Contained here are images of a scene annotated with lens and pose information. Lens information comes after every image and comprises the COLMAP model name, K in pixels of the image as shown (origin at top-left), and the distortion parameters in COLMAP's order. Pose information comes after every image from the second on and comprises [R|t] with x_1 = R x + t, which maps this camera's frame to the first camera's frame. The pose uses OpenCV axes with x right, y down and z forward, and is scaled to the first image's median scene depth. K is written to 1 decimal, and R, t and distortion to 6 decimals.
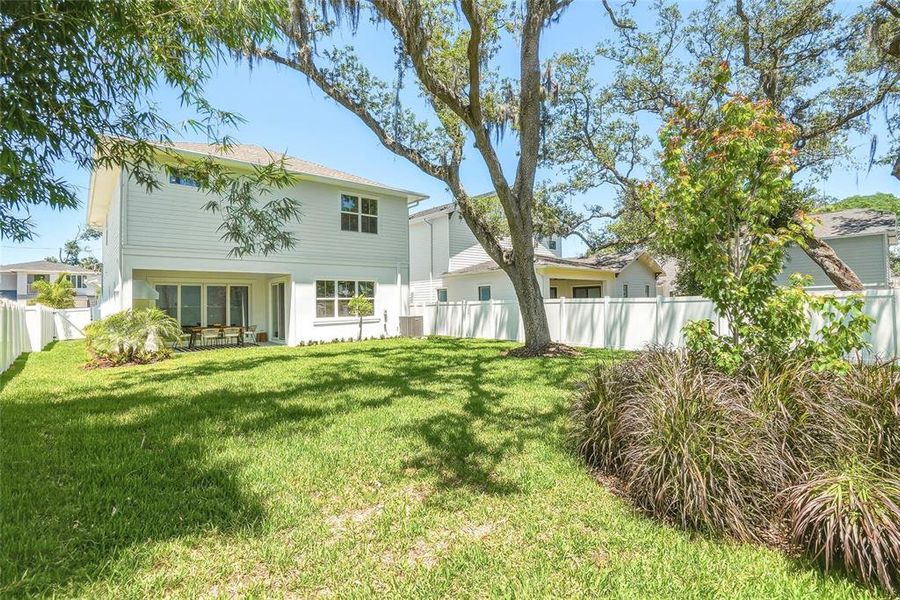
lens RADIAL K [[421.9, 0, 452.6], [0, 421.9, 302.0], [0, 0, 1]] dist [-0.049160, 0.014621]
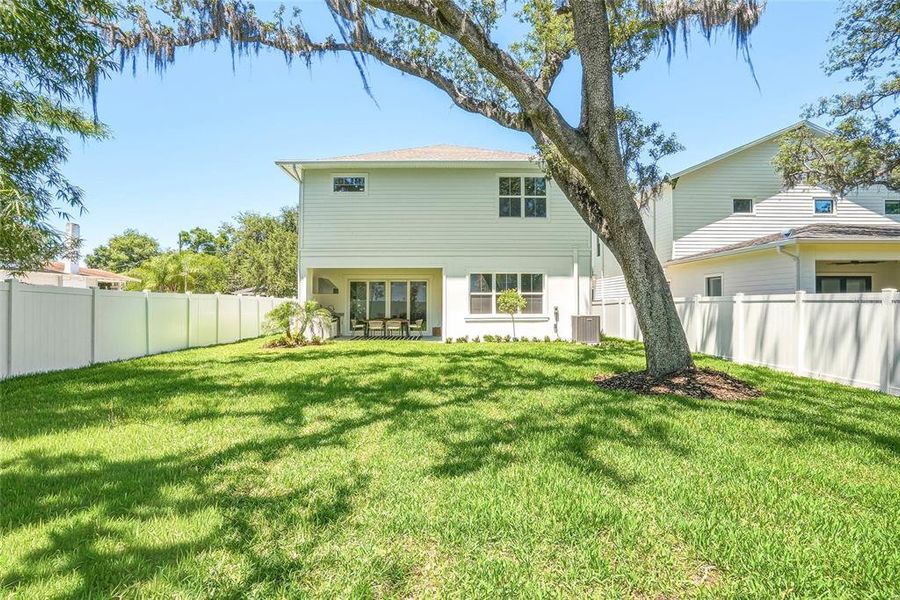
lens RADIAL K [[421.9, 0, 452.6], [0, 421.9, 302.0], [0, 0, 1]] dist [-0.049160, 0.014621]
pose [[0.758410, 0.014236, -0.651622, 0.249941], [-0.008662, 0.999893, 0.011763, 0.000573], [0.651720, -0.003277, 0.758452, 0.252256]]
